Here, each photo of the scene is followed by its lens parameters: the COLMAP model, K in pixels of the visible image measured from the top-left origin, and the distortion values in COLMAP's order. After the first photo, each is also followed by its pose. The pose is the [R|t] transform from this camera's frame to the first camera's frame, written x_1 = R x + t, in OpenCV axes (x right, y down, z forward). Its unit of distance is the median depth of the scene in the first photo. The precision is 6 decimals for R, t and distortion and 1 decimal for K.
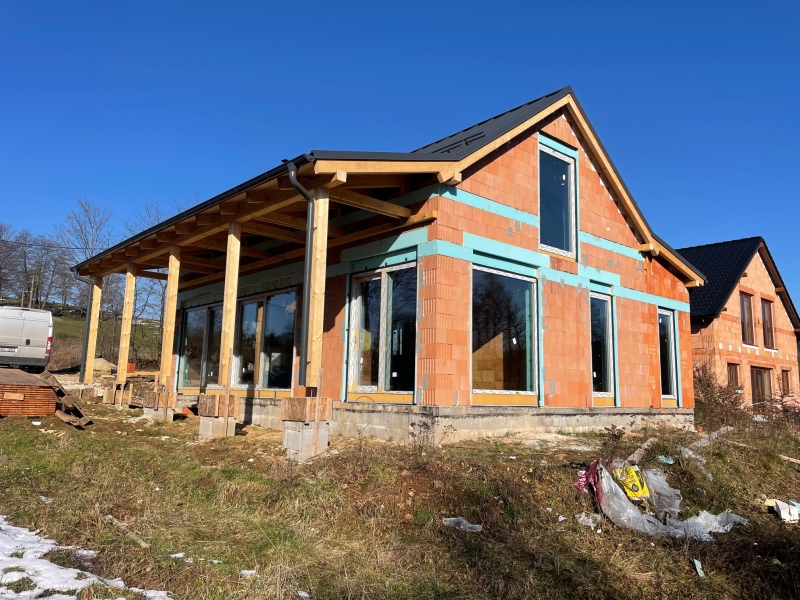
lens RADIAL K [[612.7, 0, 400.0], [0, 612.7, 300.0], [0, 0, 1]] dist [0.089541, -0.111135]
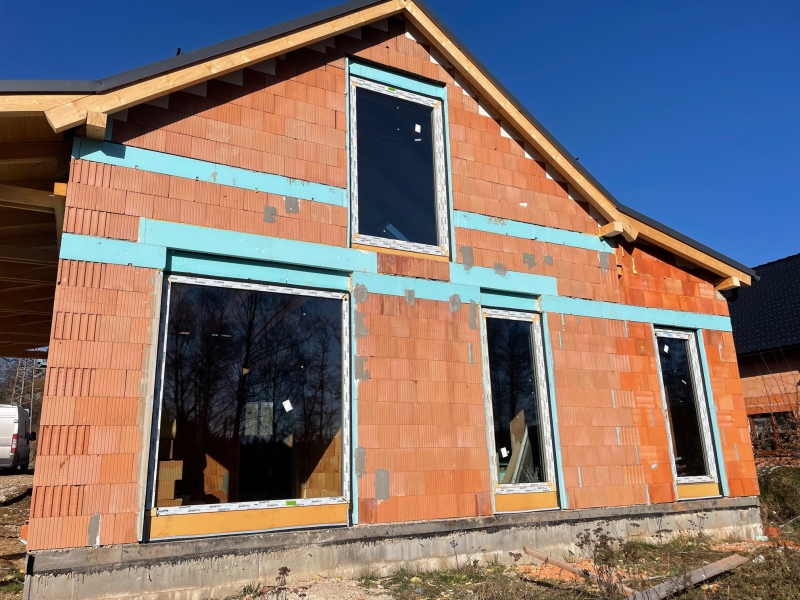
lens RADIAL K [[612.7, 0, 400.0], [0, 612.7, 300.0], [0, 0, 1]] dist [0.089541, -0.111135]
pose [[0.966825, -0.113407, -0.228886, 0.370806], [0.087883, 0.989020, -0.118813, 0.041779], [0.239847, 0.094756, 0.966175, 0.420979]]
